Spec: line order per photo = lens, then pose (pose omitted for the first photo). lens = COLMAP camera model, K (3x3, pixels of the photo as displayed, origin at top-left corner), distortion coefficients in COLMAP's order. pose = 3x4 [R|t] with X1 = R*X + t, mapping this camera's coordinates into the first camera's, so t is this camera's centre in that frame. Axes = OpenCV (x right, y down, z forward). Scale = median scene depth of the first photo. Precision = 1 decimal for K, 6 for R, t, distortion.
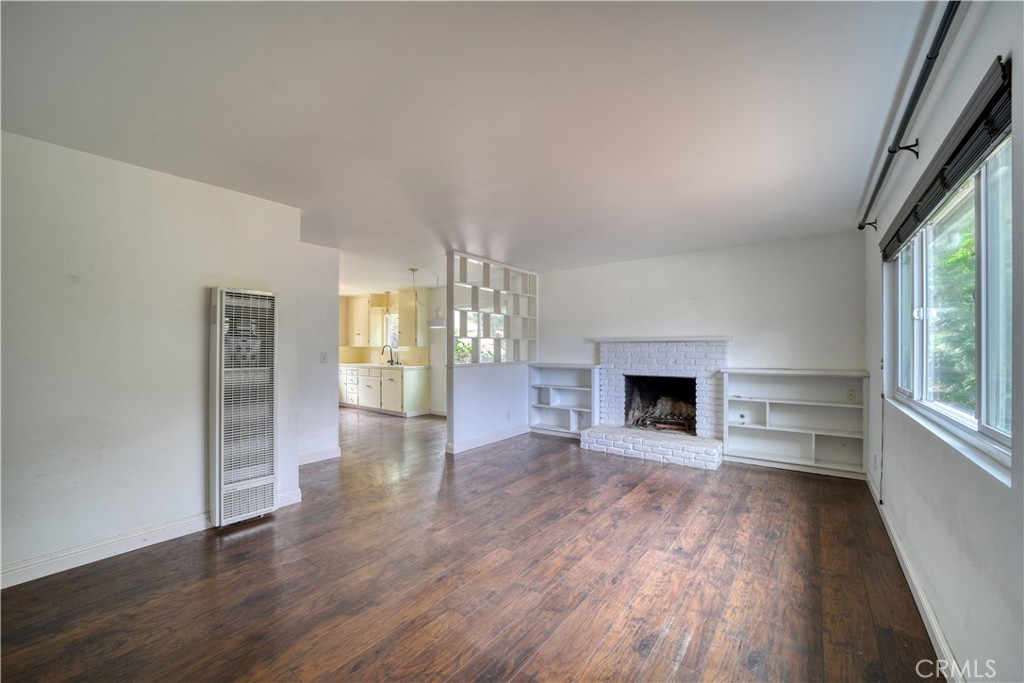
lens RADIAL K [[397.9, 0, 524.2], [0, 397.9, 348.1], [0, 0, 1]] dist [-0.023556, 0.000327]
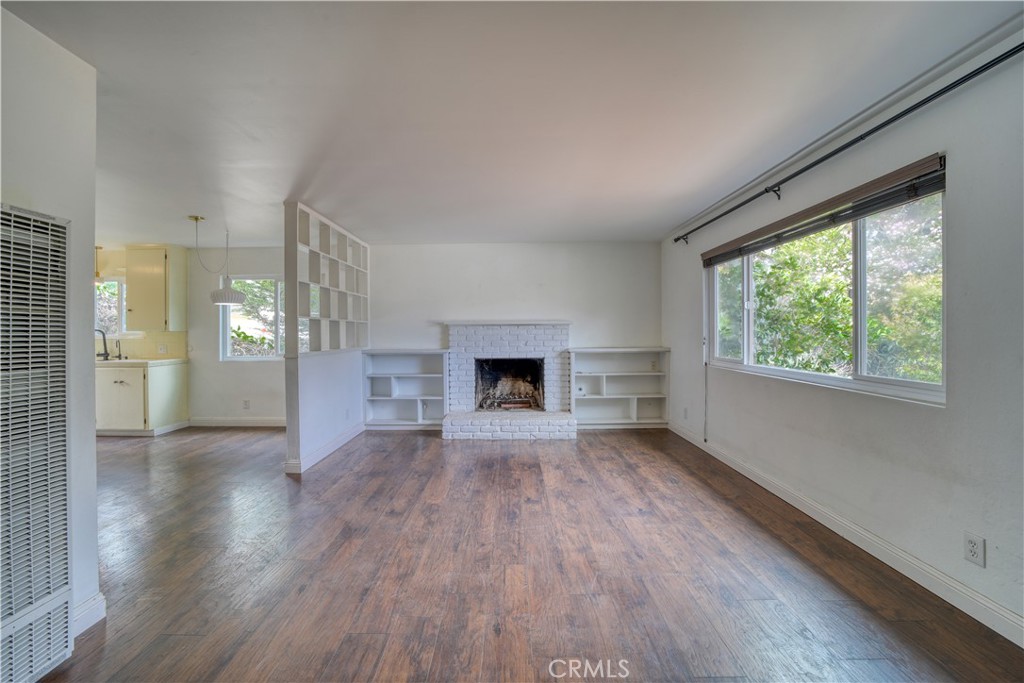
lens RADIAL K [[396.7, 0, 510.7], [0, 396.7, 334.3], [0, 0, 1]] dist [-0.034190, 0.007538]
pose [[0.809216, -0.008289, 0.587453, -0.287202], [0.006522, 0.999966, 0.005126, 0.003273], [-0.587475, -0.000317, 0.809242, 0.168093]]
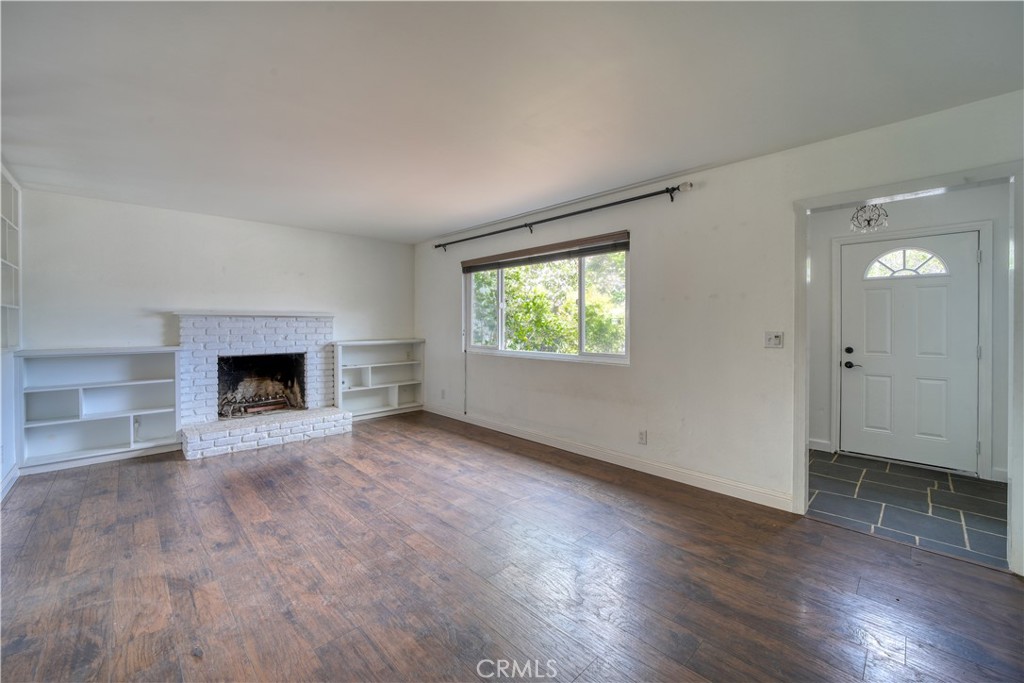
lens RADIAL K [[401.4, 0, 500.0], [0, 401.4, 327.1], [0, 0, 1]] dist [-0.033987, 0.008211]
pose [[0.183447, -0.006705, 0.983007, -0.488456], [0.000825, 0.999977, 0.006667, 0.002883], [-0.983029, -0.000412, 0.183448, 0.322004]]
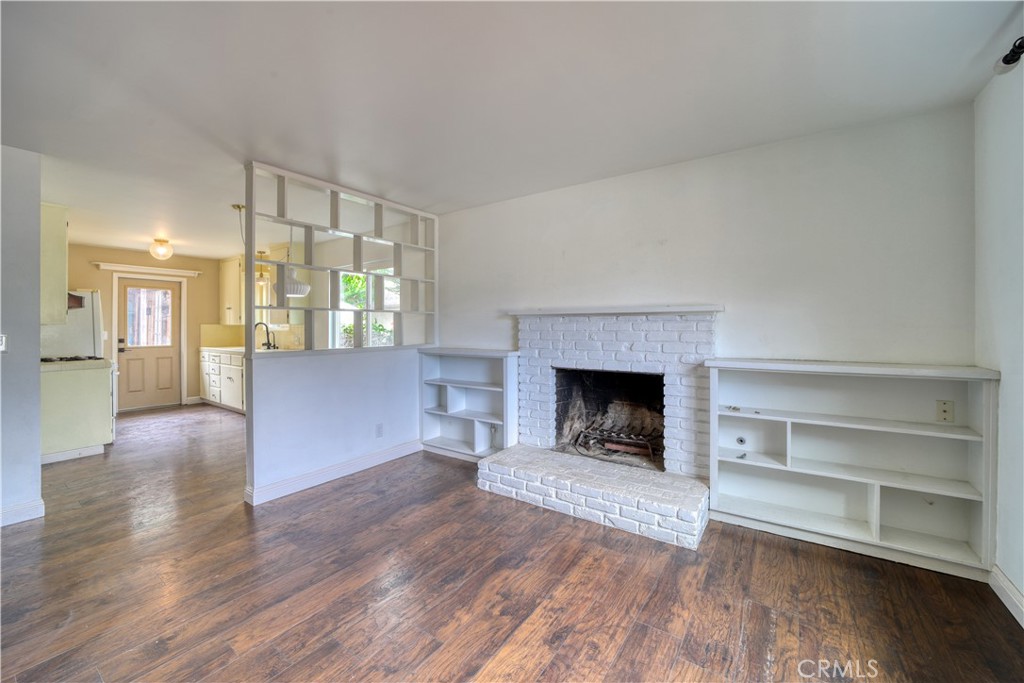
lens RADIAL K [[404.1, 0, 514.4], [0, 404.1, 327.3], [0, 0, 1]] dist [-0.033987, 0.007303]
pose [[0.999691, -0.003274, 0.024659, 0.194558], [0.003205, 0.999991, 0.002864, 0.001643], [-0.024669, -0.002784, 0.999692, 0.401334]]
